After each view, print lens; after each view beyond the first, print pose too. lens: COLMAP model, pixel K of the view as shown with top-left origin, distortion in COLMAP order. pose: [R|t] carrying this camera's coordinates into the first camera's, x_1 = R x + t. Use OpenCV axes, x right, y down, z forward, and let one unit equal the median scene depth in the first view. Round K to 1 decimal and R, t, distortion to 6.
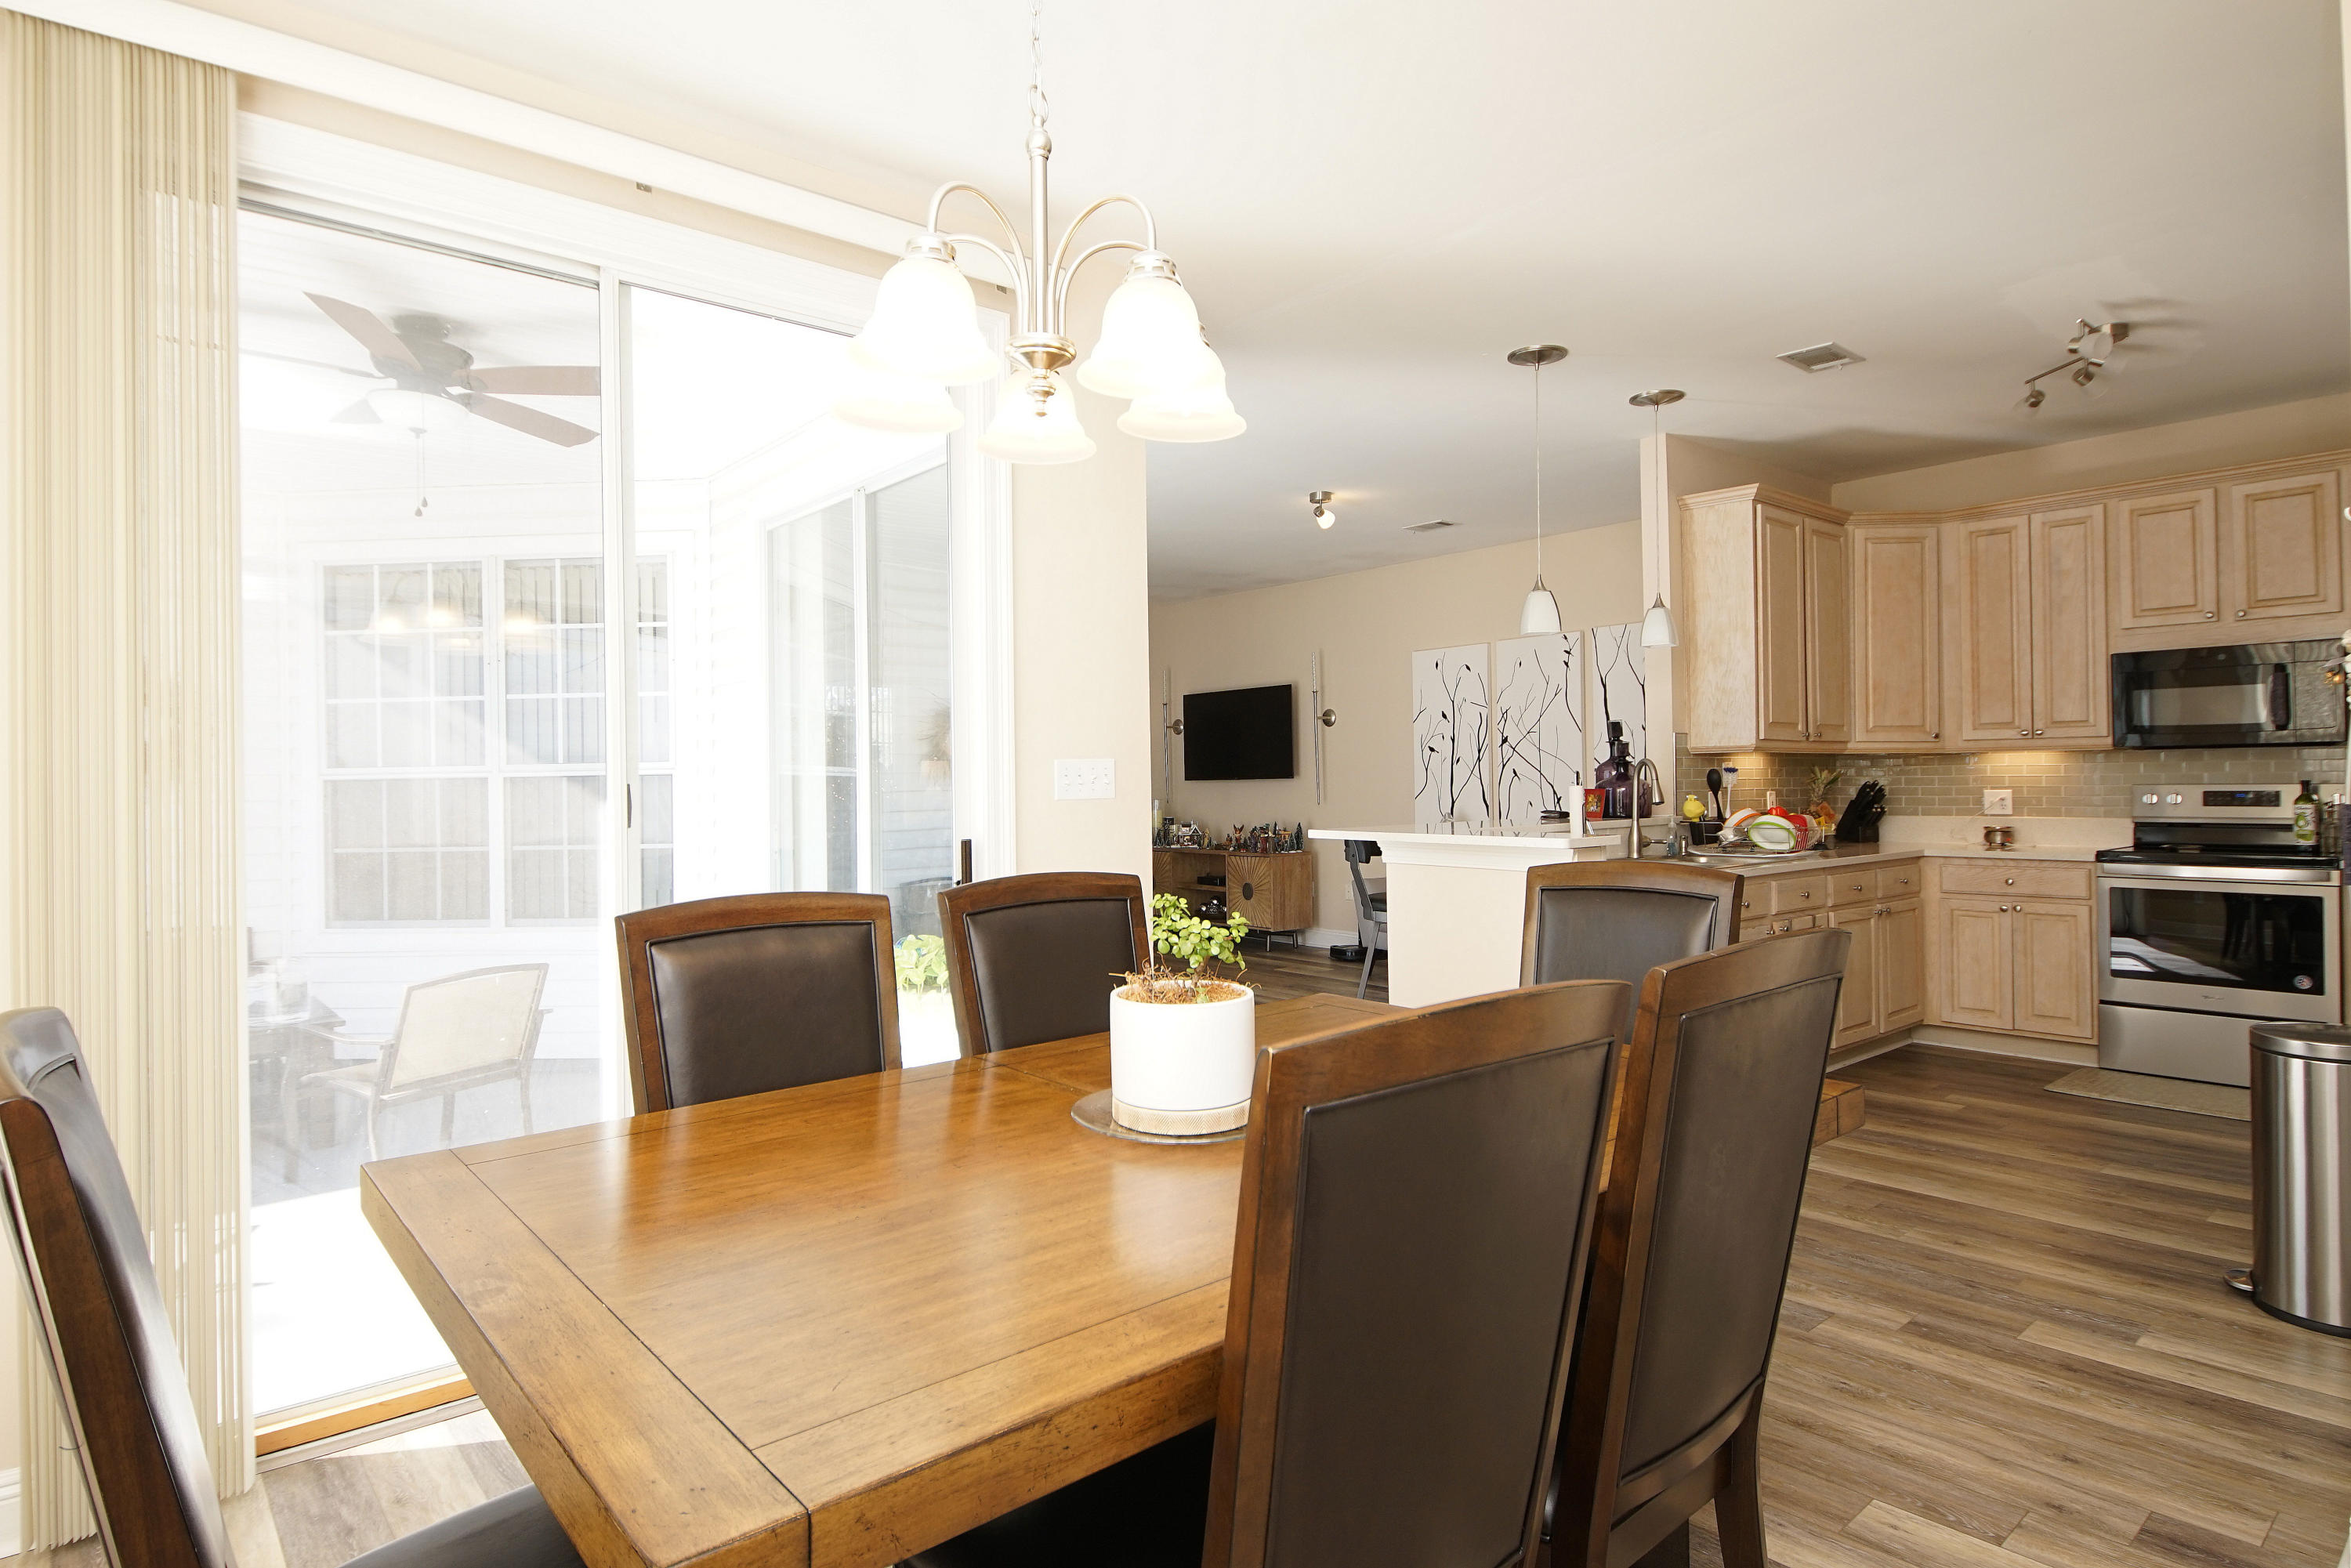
lens RADIAL K [[1257.1, 0, 1158.5], [0, 1257.1, 768.1], [0, 0, 1]] dist [0.028355, -0.026705]
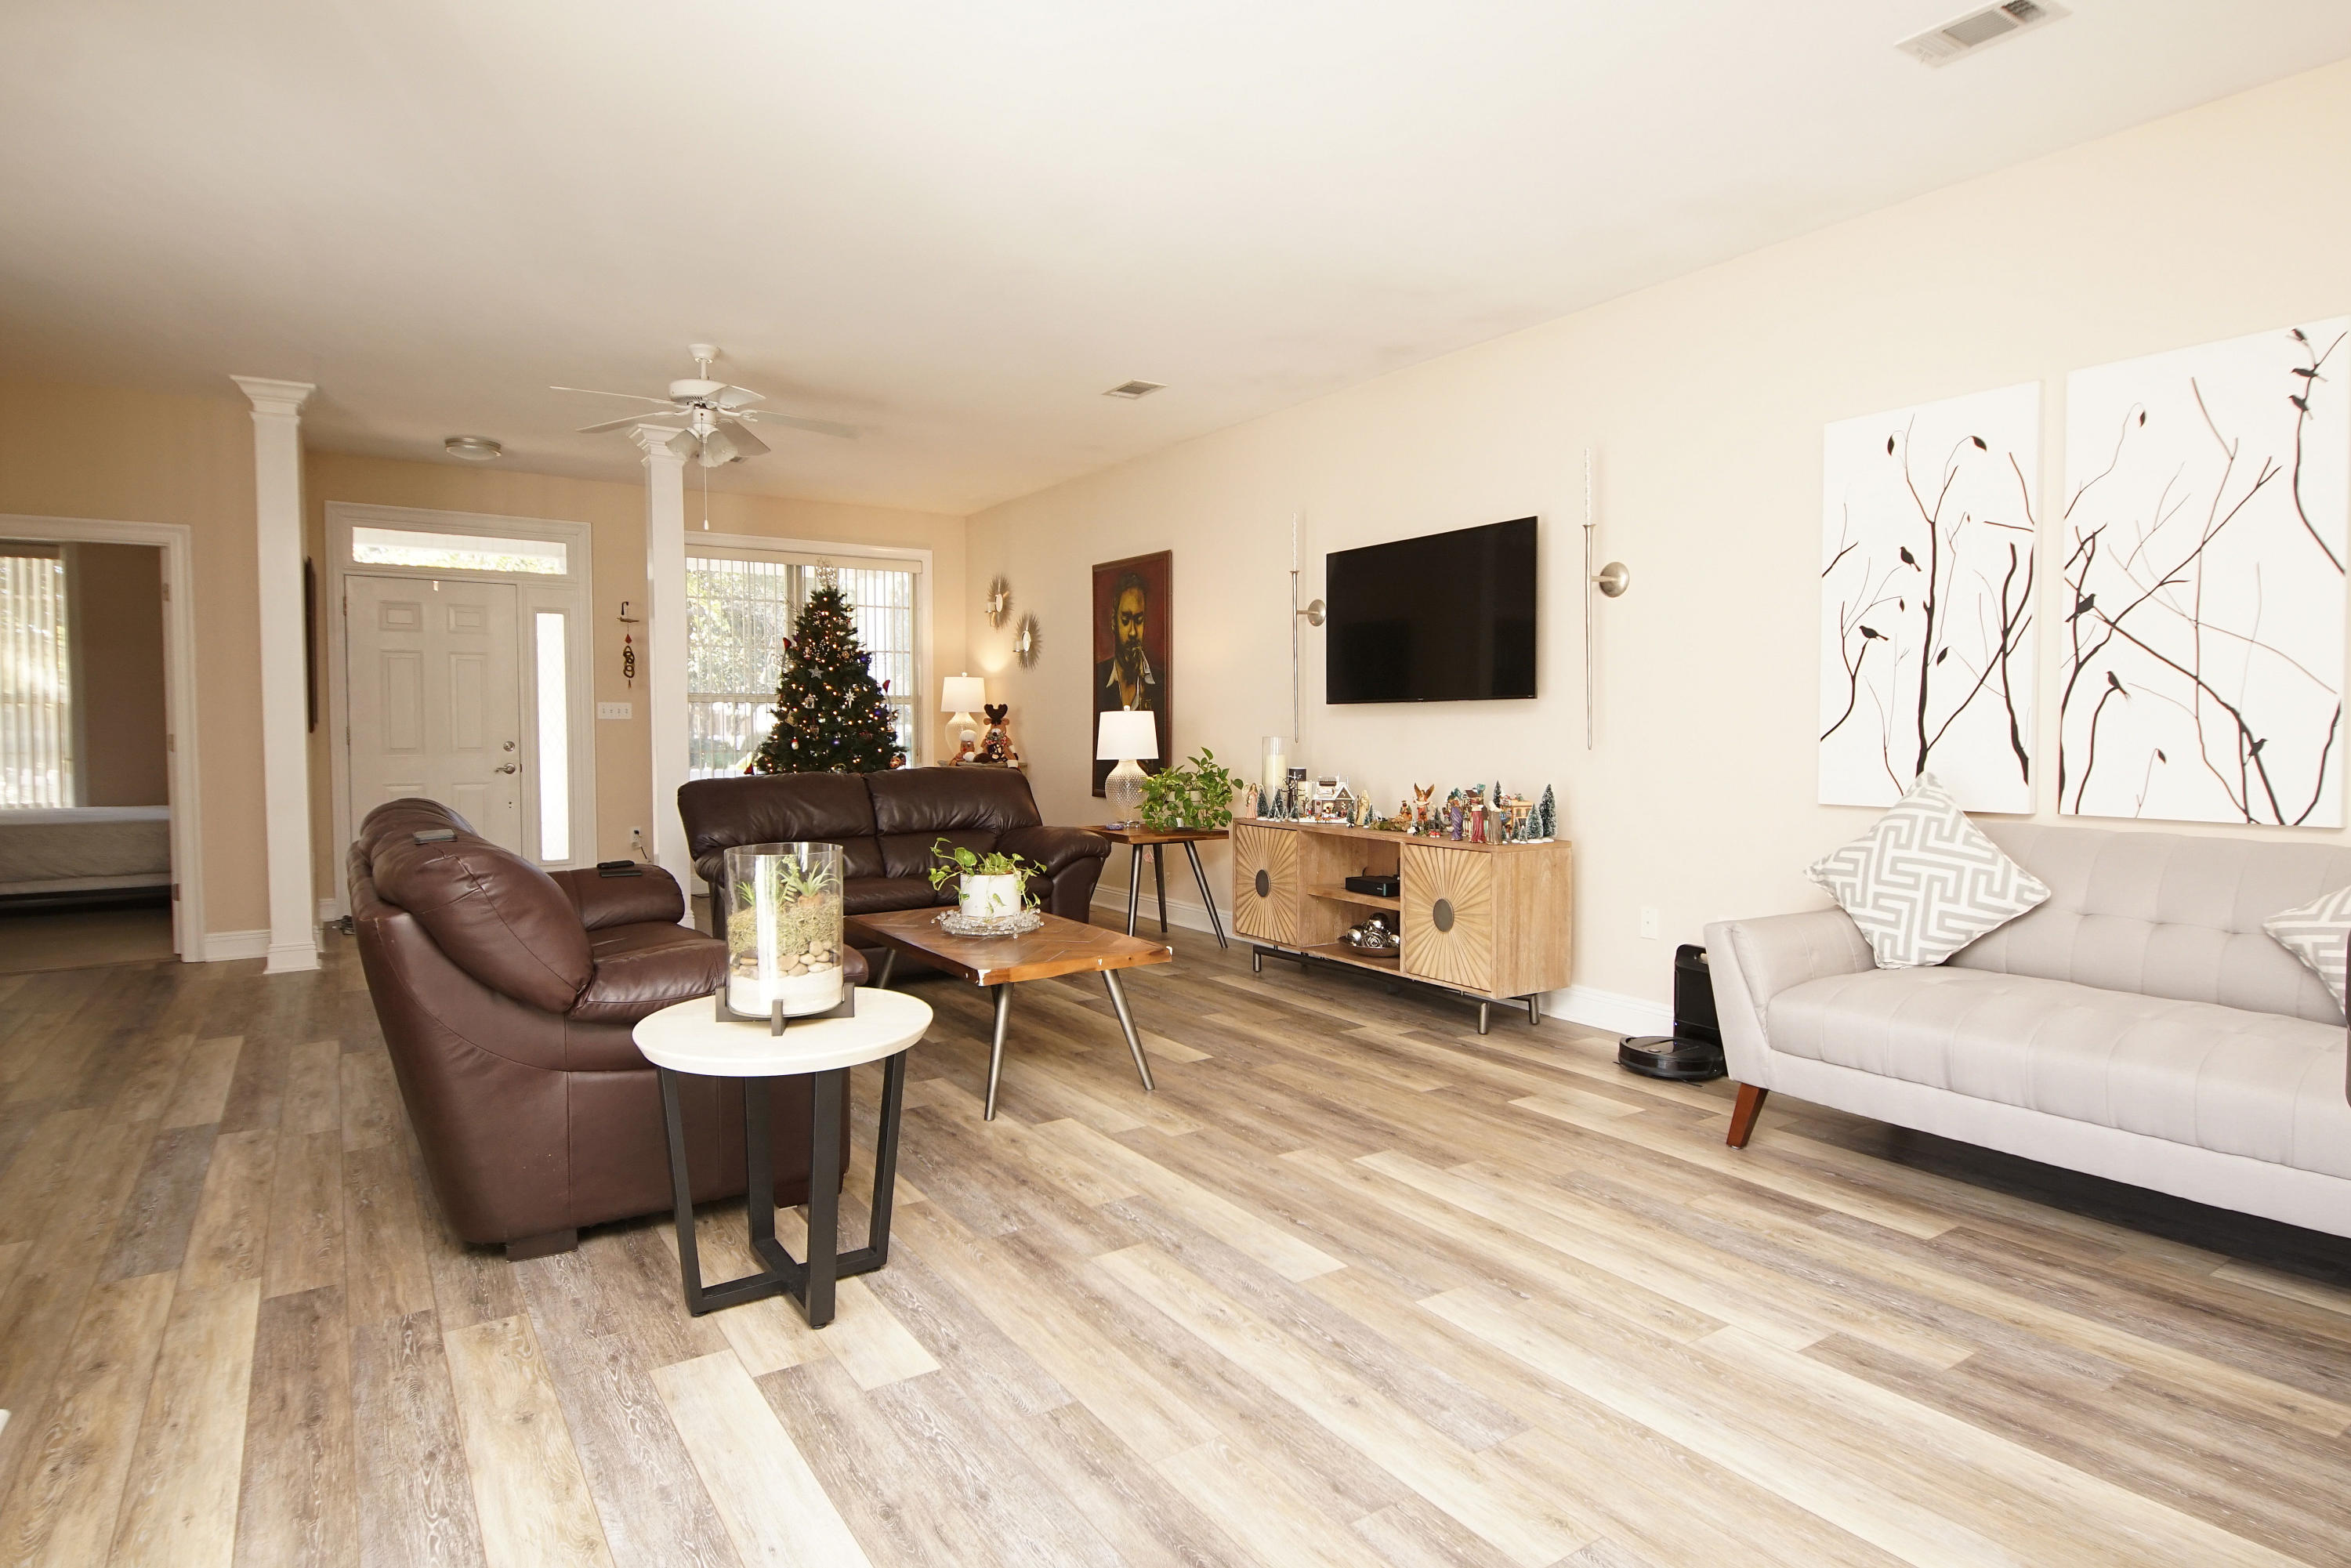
lens RADIAL K [[1257.1, 0, 1154.0], [0, 1257.1, 777.7], [0, 0, 1]] dist [0.028355, -0.026705]
pose [[0.992638, 0.016203, -0.120027, 0.021239], [-0.009496, 0.998372, 0.056240, 0.020518], [0.120743, -0.054686, 0.991176, 0.729323]]
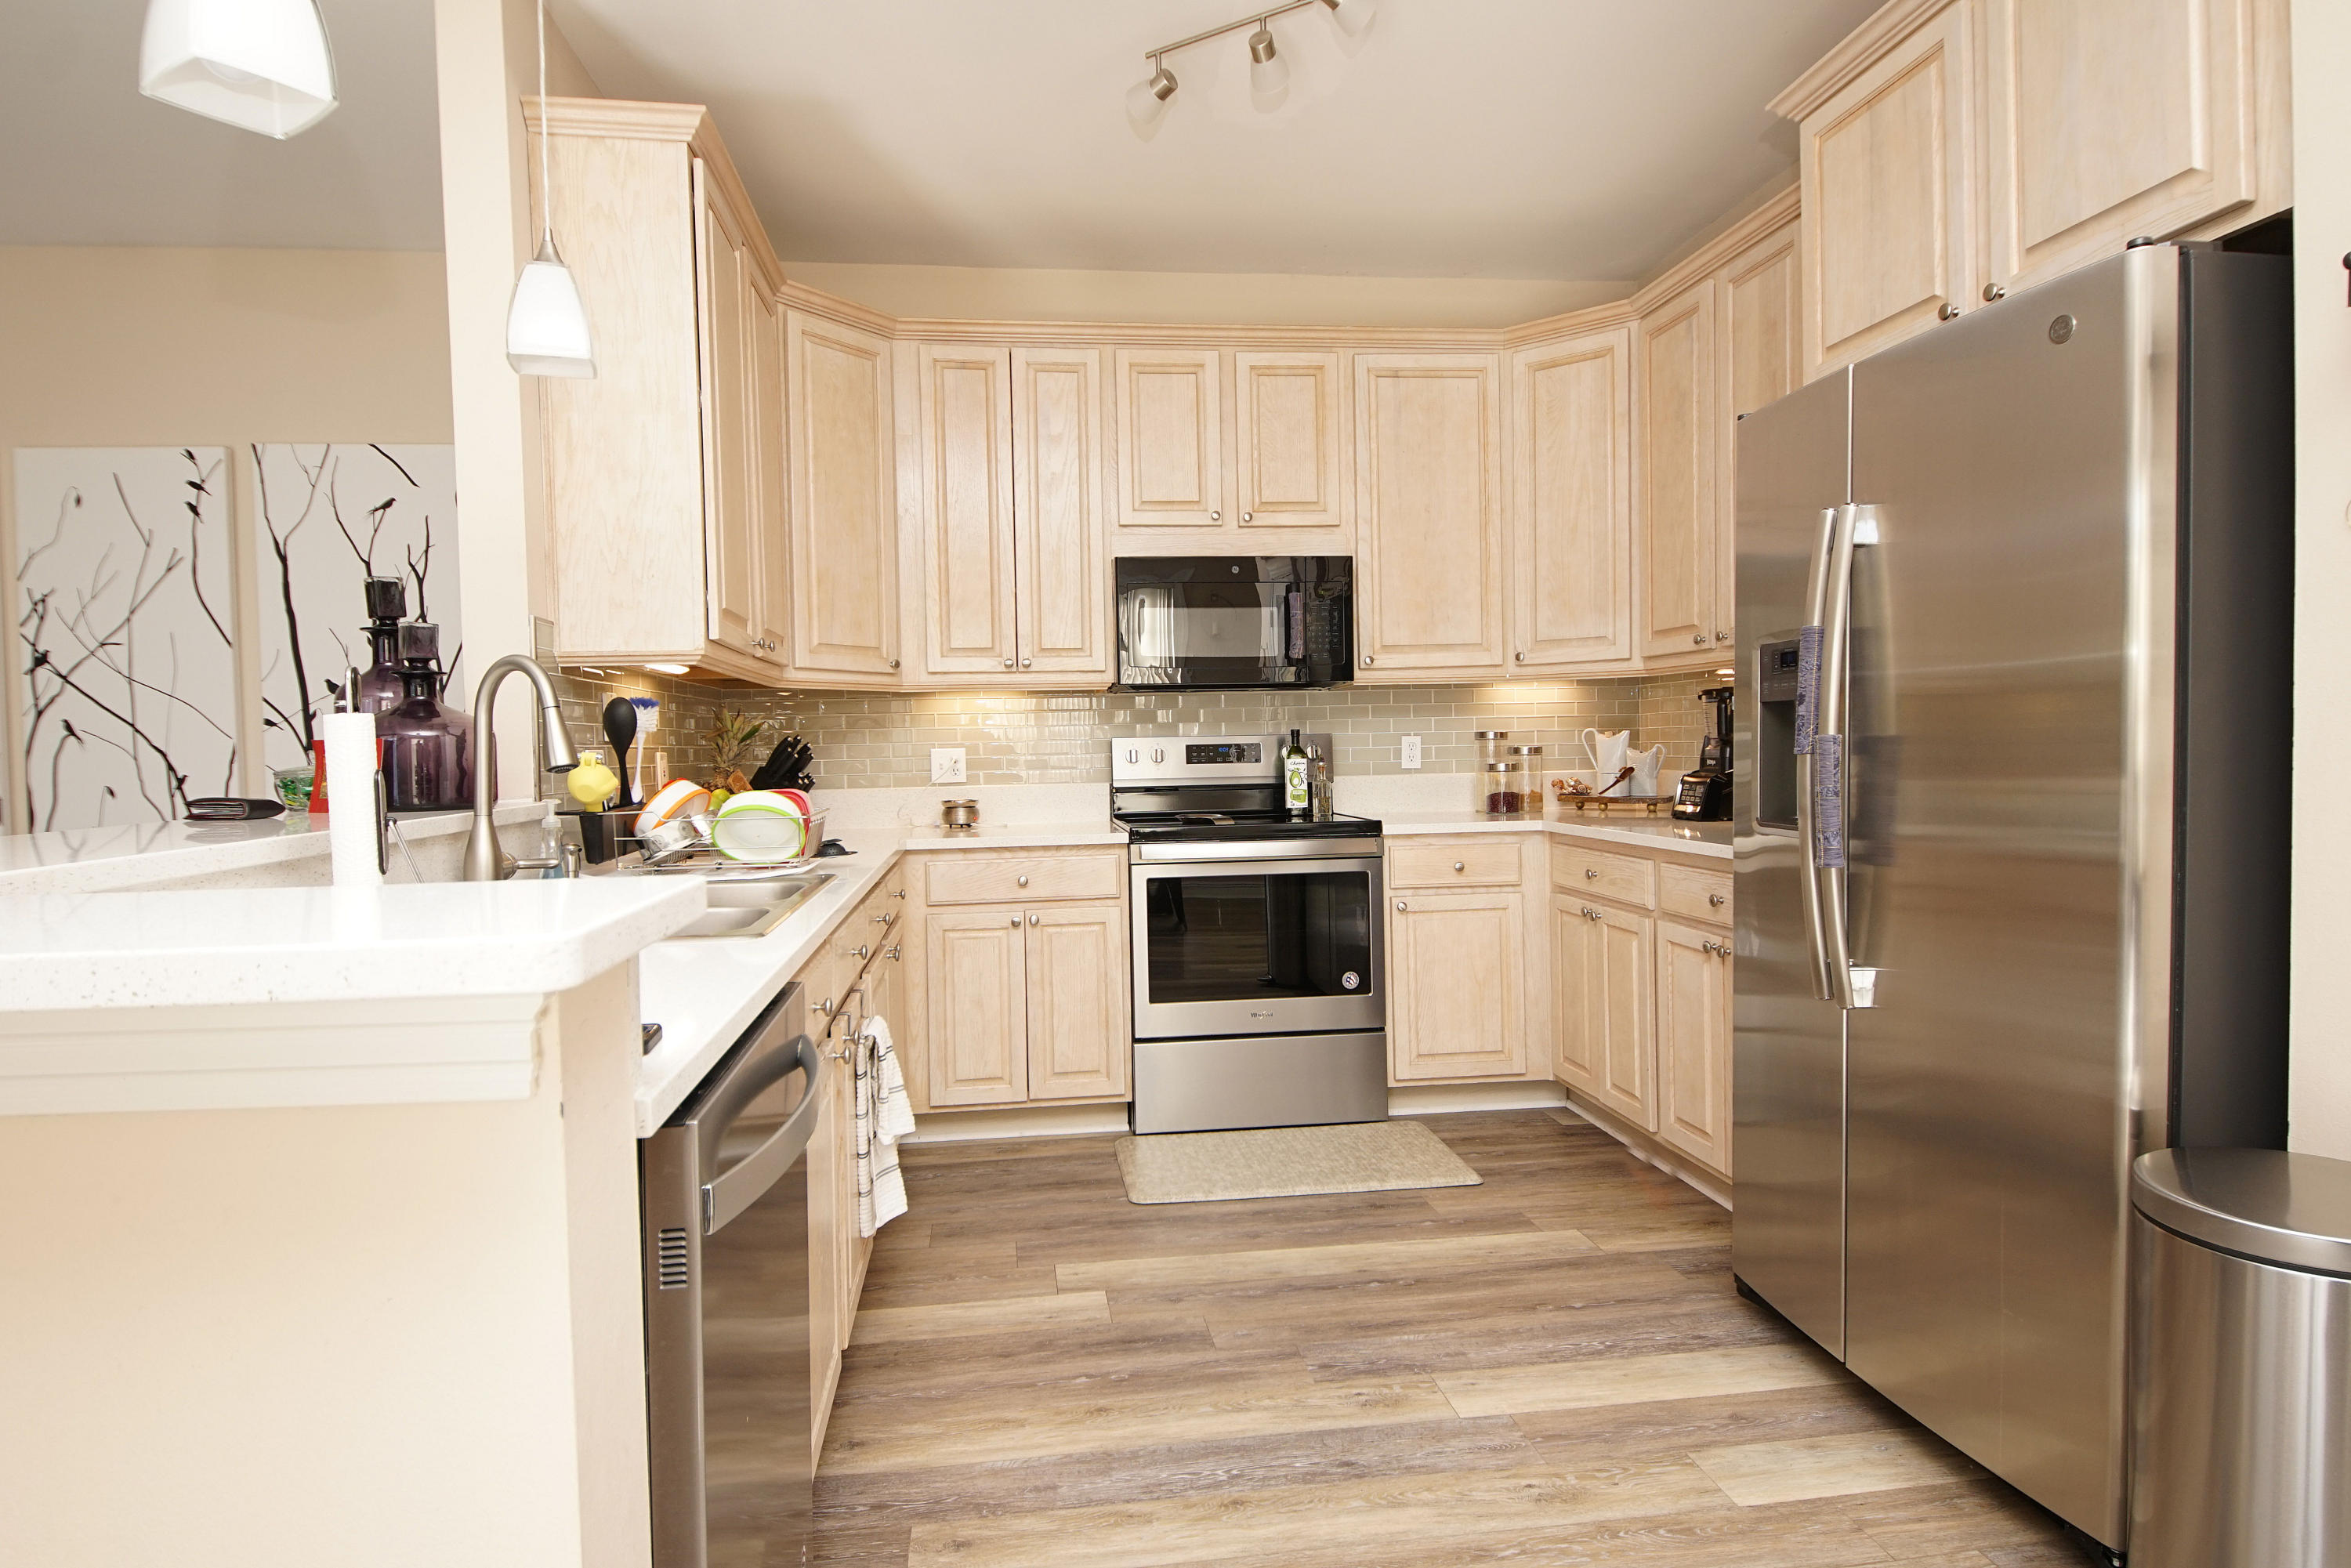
lens RADIAL K [[1257.1, 0, 1150.9], [0, 1257.1, 776.3], [0, 0, 1]] dist [0.028355, -0.026705]
pose [[0.545843, -0.020244, 0.837643, 0.141391], [0.005239, 0.999771, 0.020748, 0.019120], [-0.837871, -0.006937, 0.545824, 0.533001]]
